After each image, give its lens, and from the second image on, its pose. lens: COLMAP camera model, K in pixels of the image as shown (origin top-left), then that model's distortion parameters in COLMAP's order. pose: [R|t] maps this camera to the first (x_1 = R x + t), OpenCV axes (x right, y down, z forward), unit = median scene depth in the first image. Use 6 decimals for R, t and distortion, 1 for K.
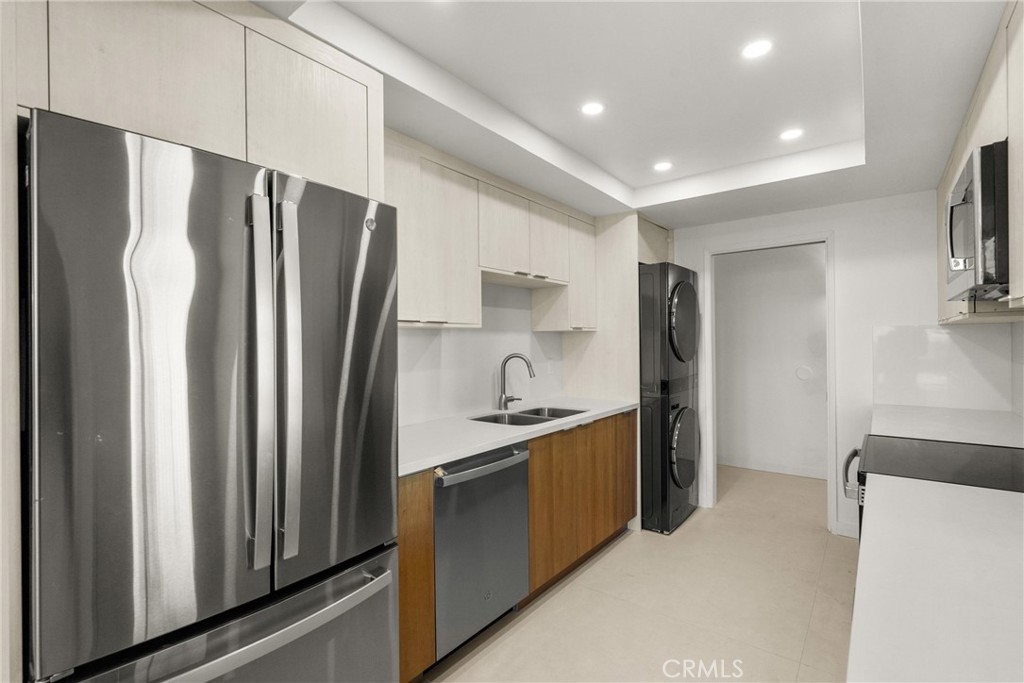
lens RADIAL K [[466.2, 0, 510.5], [0, 466.2, 344.7], [0, 0, 1]] dist [-0.001628, 0.000963]
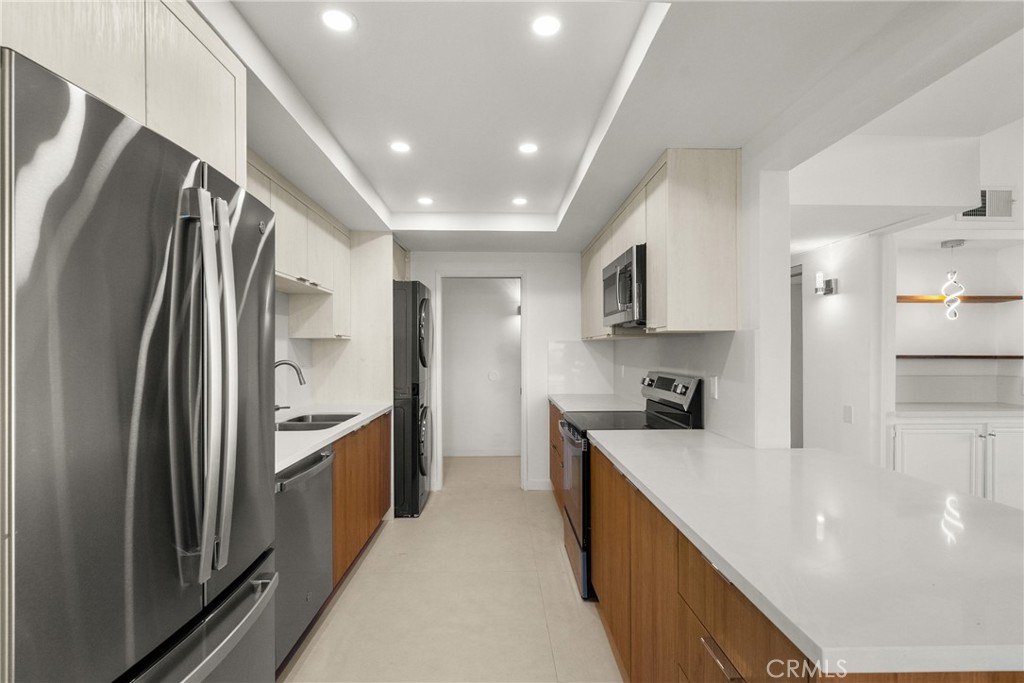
lens RADIAL K [[466.2, 0, 510.5], [0, 466.2, 344.7], [0, 0, 1]] dist [-0.001628, 0.000963]
pose [[0.776056, 0.019096, 0.630375, -0.213280], [-0.006431, 0.999729, -0.022367, 0.005037], [-0.630632, 0.013304, 0.775968, -0.041537]]
